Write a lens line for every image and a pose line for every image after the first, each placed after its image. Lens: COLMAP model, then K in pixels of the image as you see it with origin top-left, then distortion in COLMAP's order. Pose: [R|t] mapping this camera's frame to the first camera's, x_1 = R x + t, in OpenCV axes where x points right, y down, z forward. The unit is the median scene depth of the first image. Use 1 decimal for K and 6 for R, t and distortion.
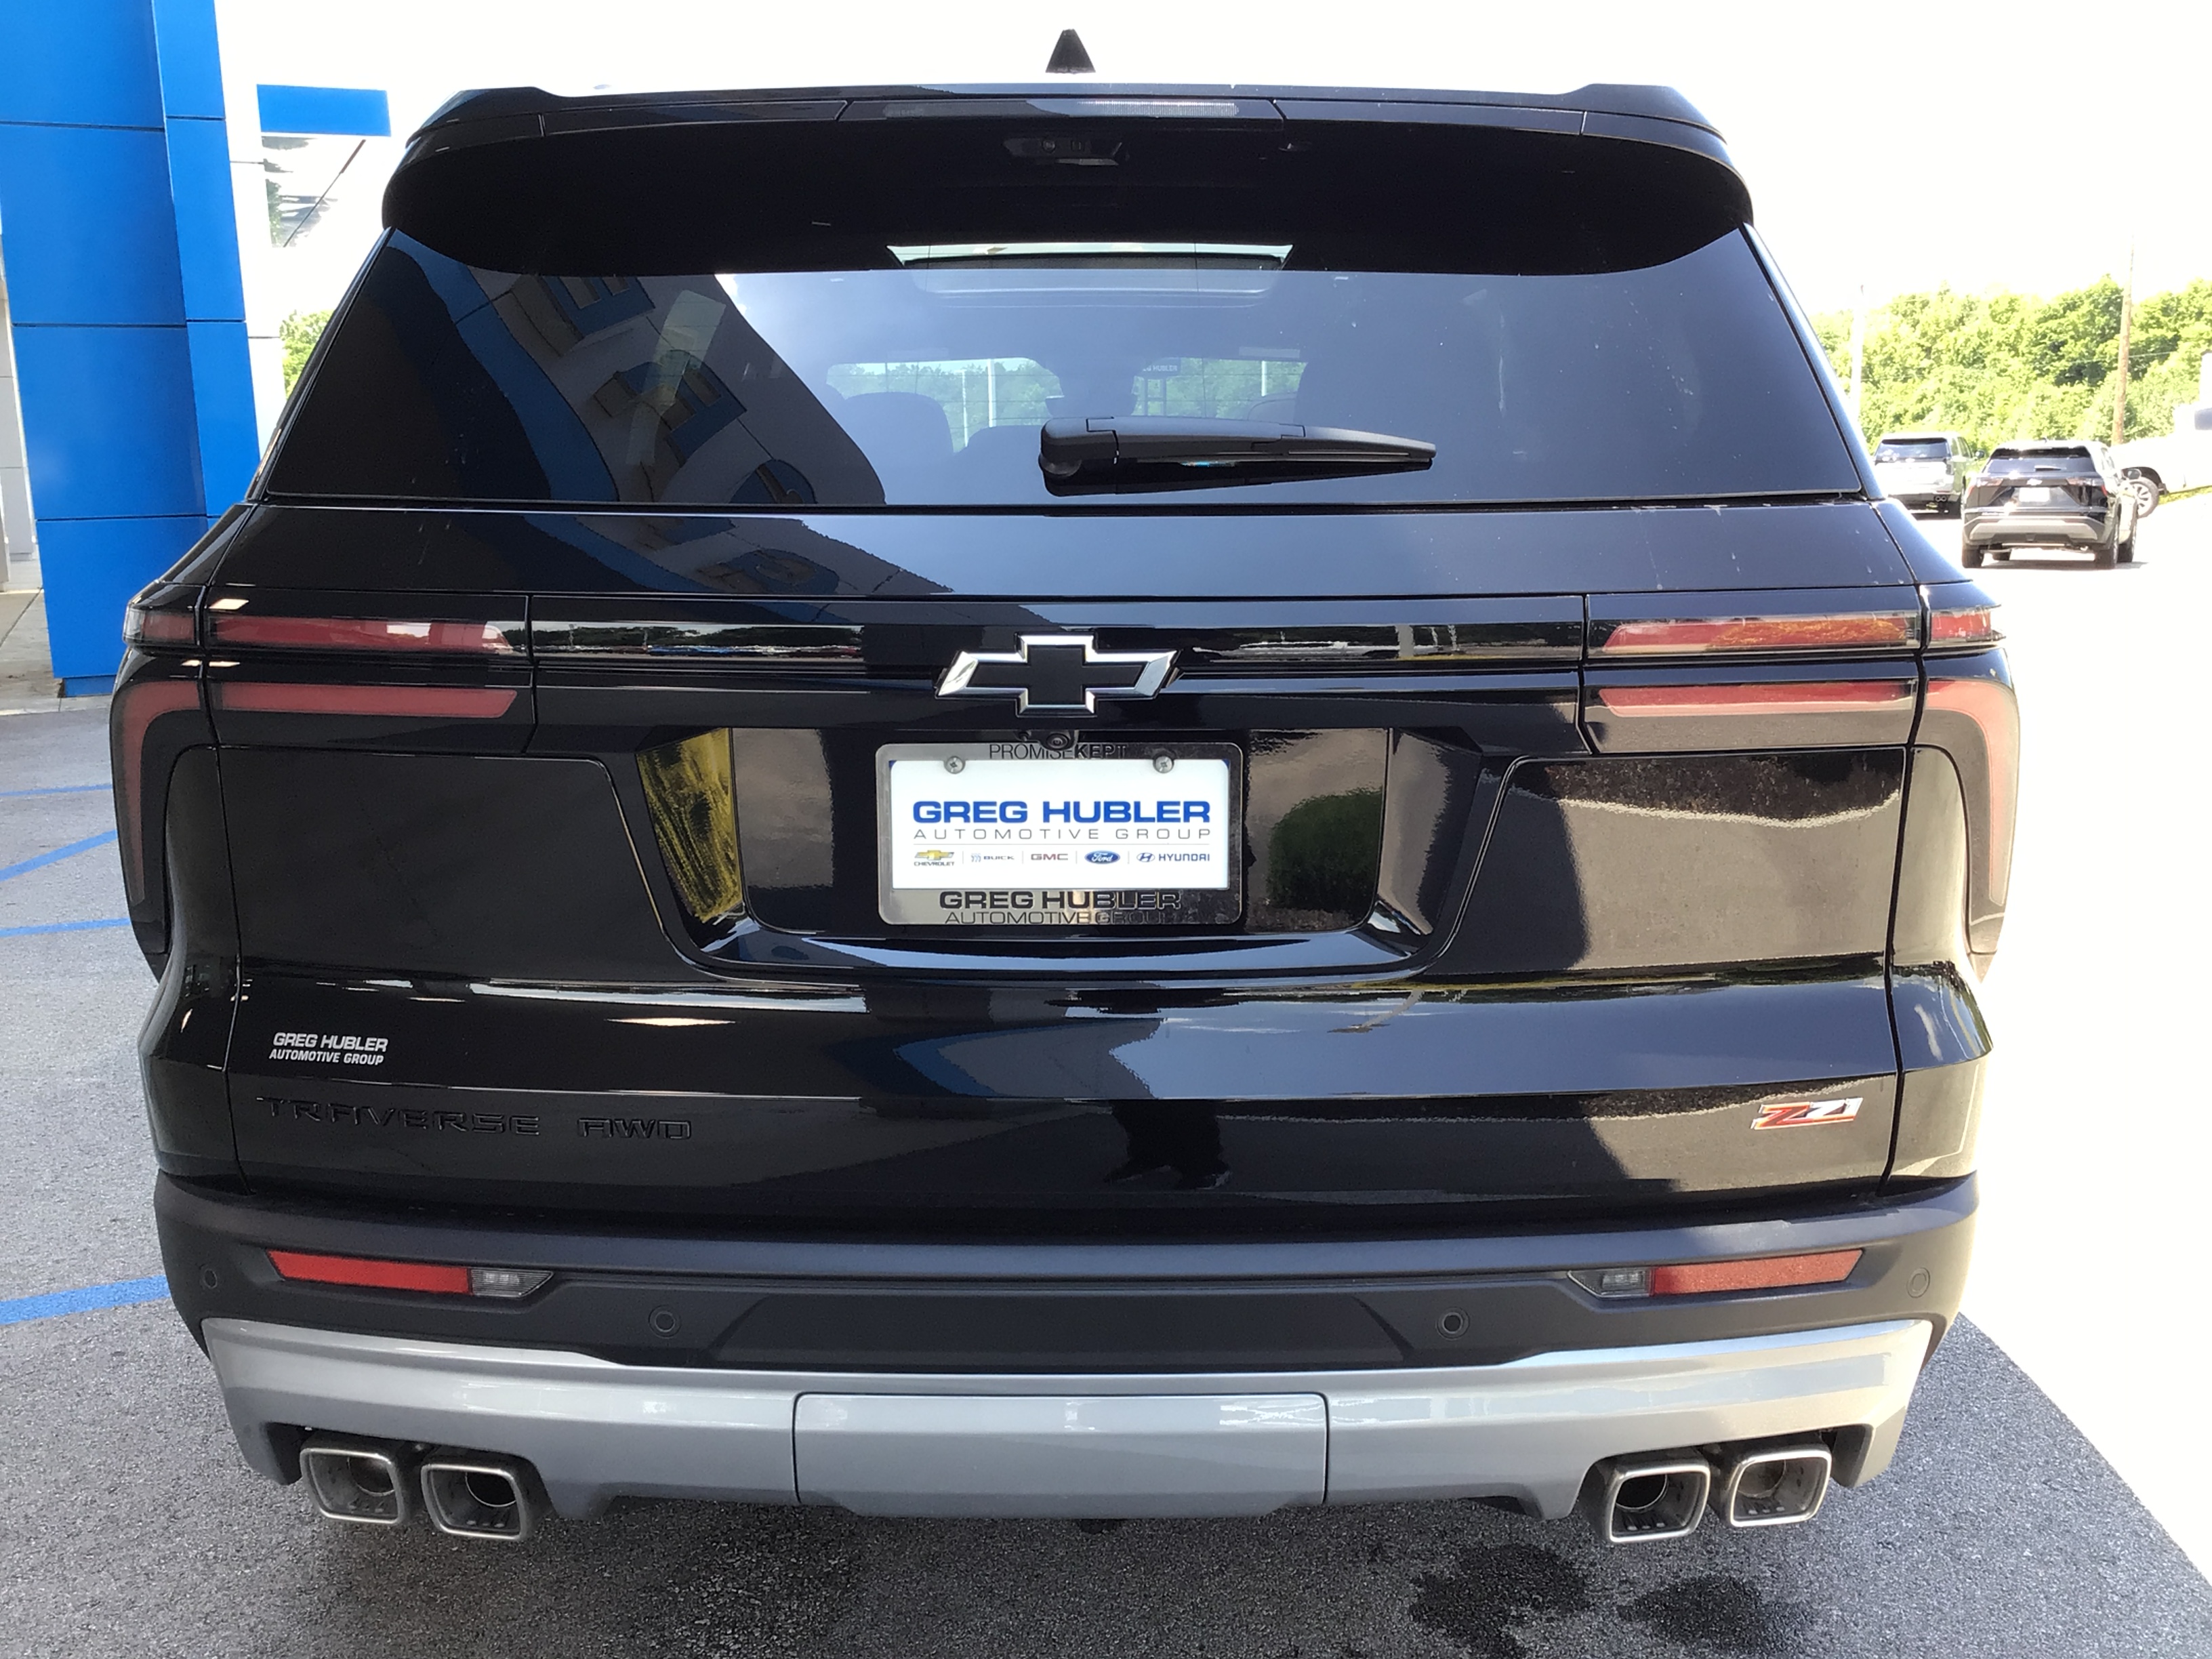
lens RADIAL K [[1741.0, 0, 1089.2], [0, 1741.0, 826.4], [0, 0, 1]] dist [0.064294, -0.010285]
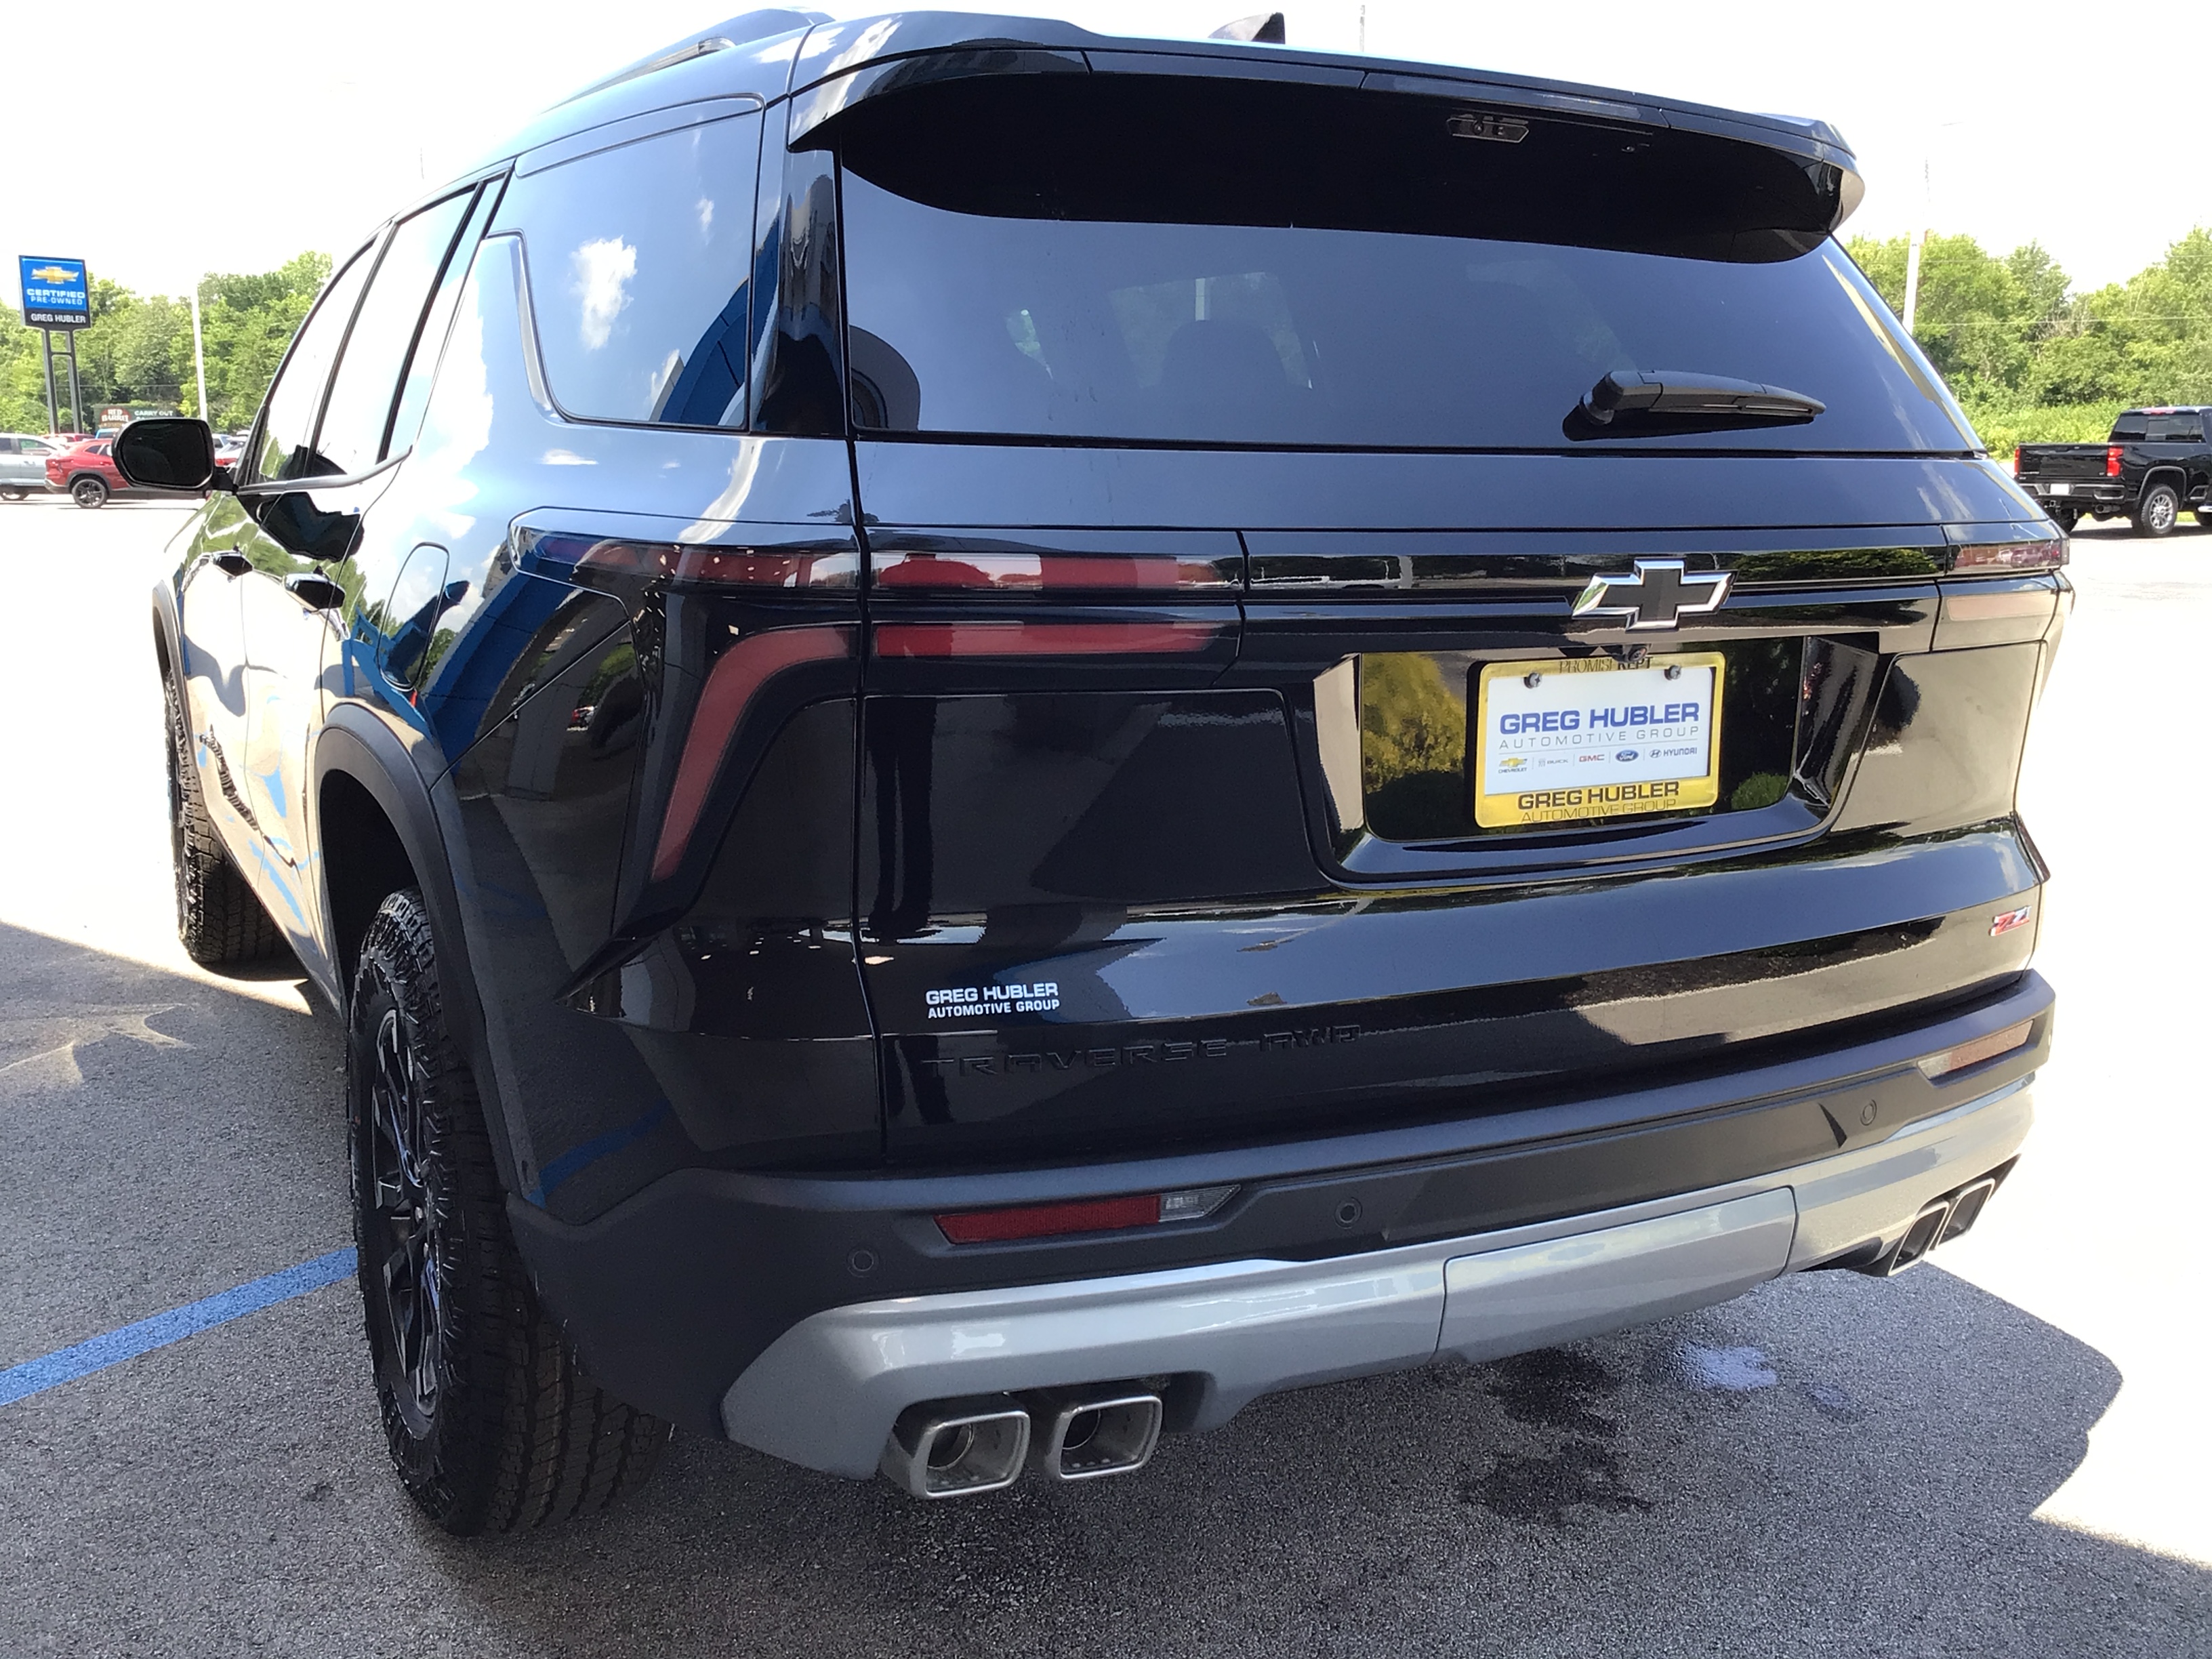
lens RADIAL K [[2041.1, 0, 1051.8], [0, 2041.1, 829.8], [0, 0, 1]] dist [0.032646, 0.000000]
pose [[0.881737, -0.074176, 0.465874, -0.963160], [0.068337, 0.997228, 0.029439, 0.000727], [-0.466766, 0.005879, 0.884361, -0.018332]]
